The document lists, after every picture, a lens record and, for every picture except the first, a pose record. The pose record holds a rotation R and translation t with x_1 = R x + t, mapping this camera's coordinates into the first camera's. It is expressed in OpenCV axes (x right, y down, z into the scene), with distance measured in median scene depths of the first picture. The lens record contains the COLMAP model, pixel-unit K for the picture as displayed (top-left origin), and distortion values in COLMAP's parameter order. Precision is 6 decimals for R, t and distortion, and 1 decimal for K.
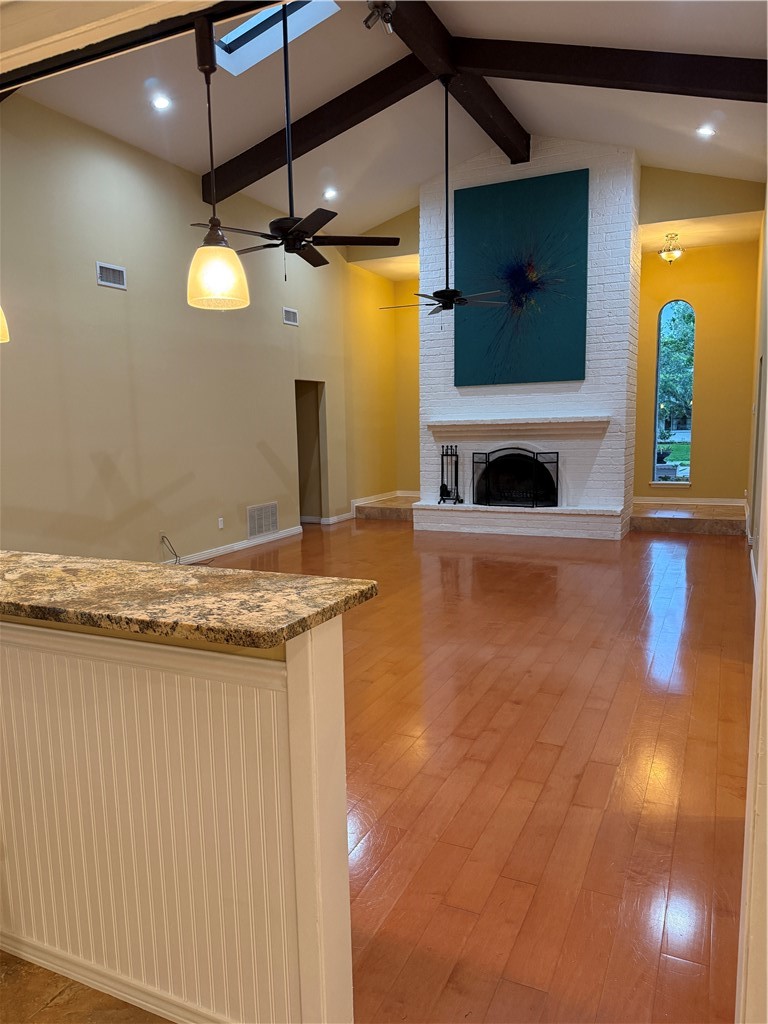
lens RADIAL K [[701.8, 0, 384.0], [0, 701.8, 512.0], [0, 0, 1]] dist [0.111084, -0.176194]
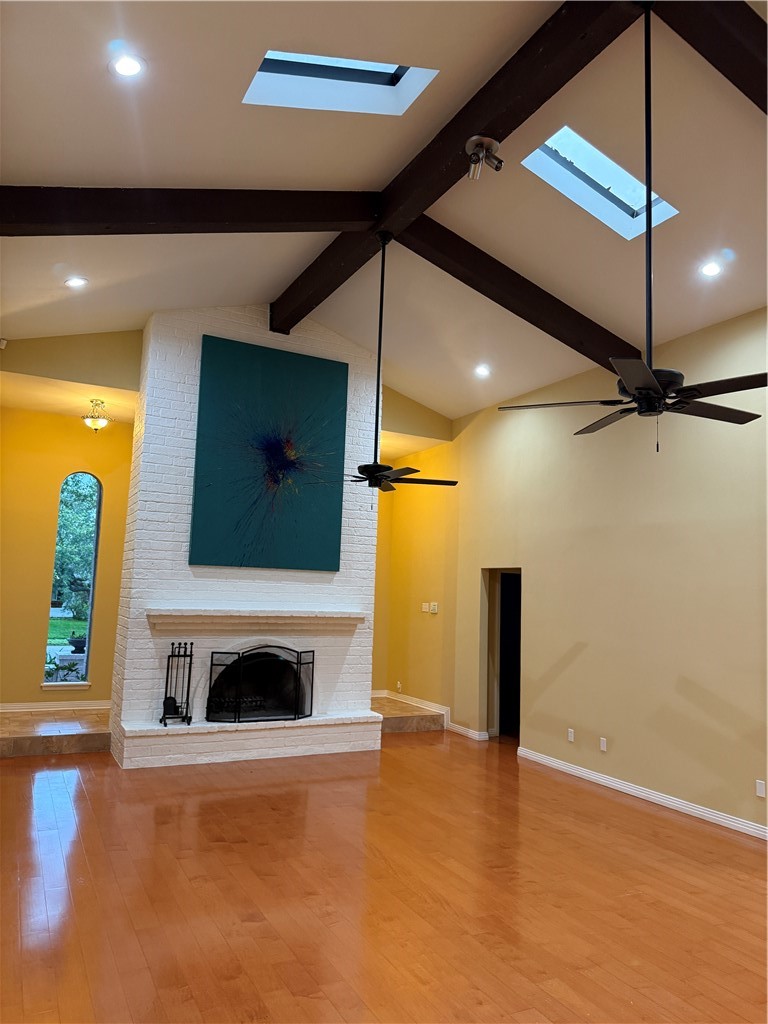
lens RADIAL K [[701.8, 0, 384.0], [0, 701.8, 512.0], [0, 0, 1]] dist [0.111084, -0.176194]
pose [[0.615749, 0.142305, 0.774985, -0.389581], [0.060733, 0.972059, -0.226746, -0.047281], [-0.785598, 0.186685, 0.589902, 0.376781]]
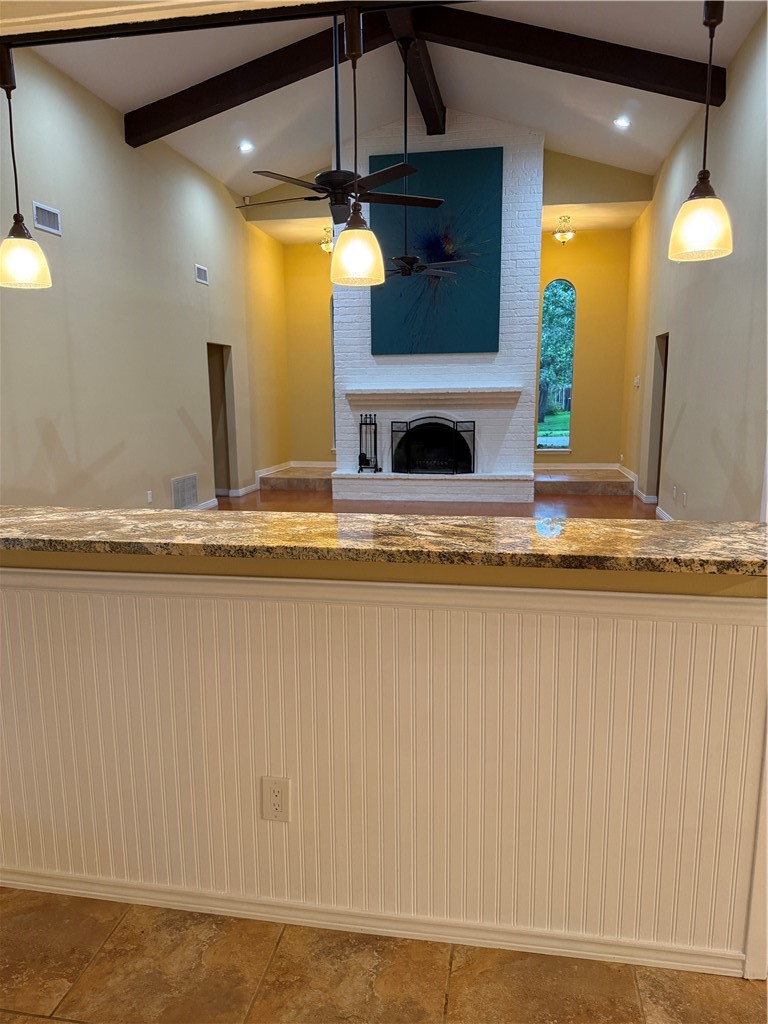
lens RADIAL K [[701.8, 0, 384.0], [0, 701.8, 512.0], [0, 0, 1]] dist [0.111084, -0.176194]
pose [[0.966343, -0.032781, 0.255160, -0.151297], [0.022920, 0.998875, 0.041525, 0.003826], [-0.256234, -0.034279, 0.966007, 0.018191]]
